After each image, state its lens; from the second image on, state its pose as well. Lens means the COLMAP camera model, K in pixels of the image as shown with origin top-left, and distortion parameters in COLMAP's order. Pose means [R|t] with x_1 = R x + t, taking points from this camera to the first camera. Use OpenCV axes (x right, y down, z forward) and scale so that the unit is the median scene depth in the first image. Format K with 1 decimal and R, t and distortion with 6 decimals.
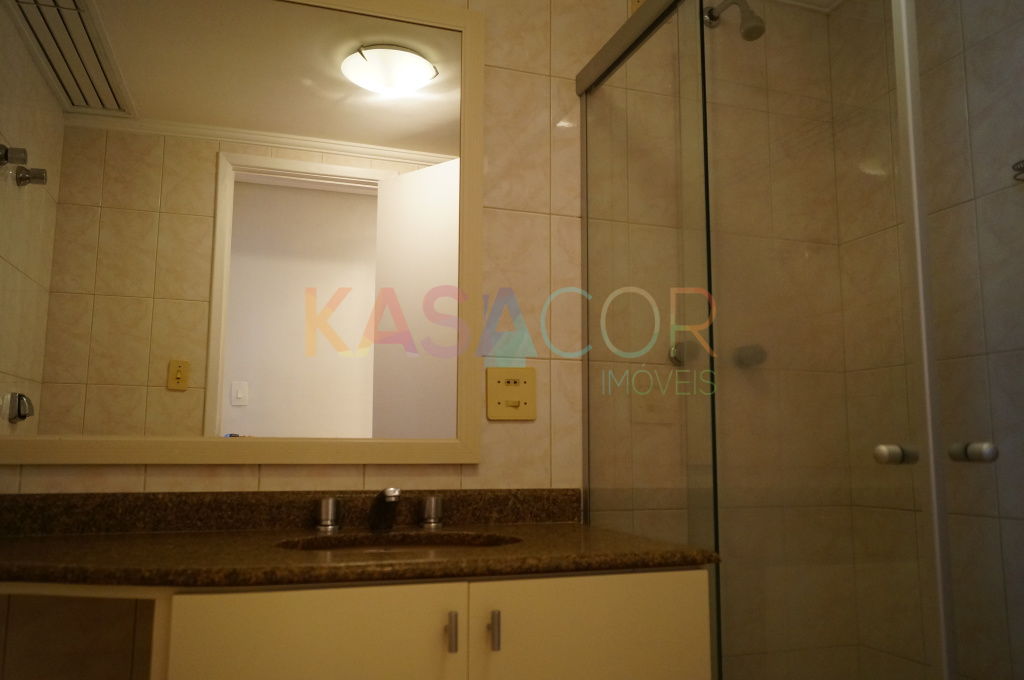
lens RADIAL K [[789.9, 0, 501.7], [0, 789.9, 339.5], [0, 0, 1]] dist [-0.009570, 0.023756]
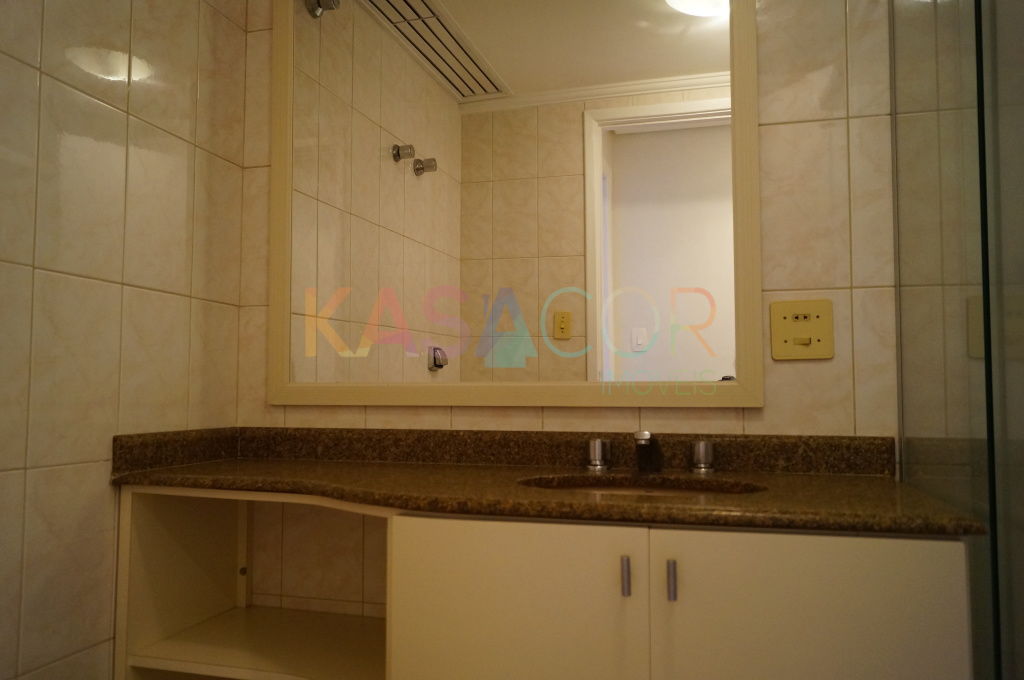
lens RADIAL K [[789.9, 0, 504.5], [0, 789.9, 347.2], [0, 0, 1]] dist [-0.009570, 0.023756]
pose [[0.831738, -0.034953, -0.554067, 0.234594], [0.080707, 0.995027, 0.058381, 0.009034], [0.549271, -0.093275, 0.830422, 0.074952]]
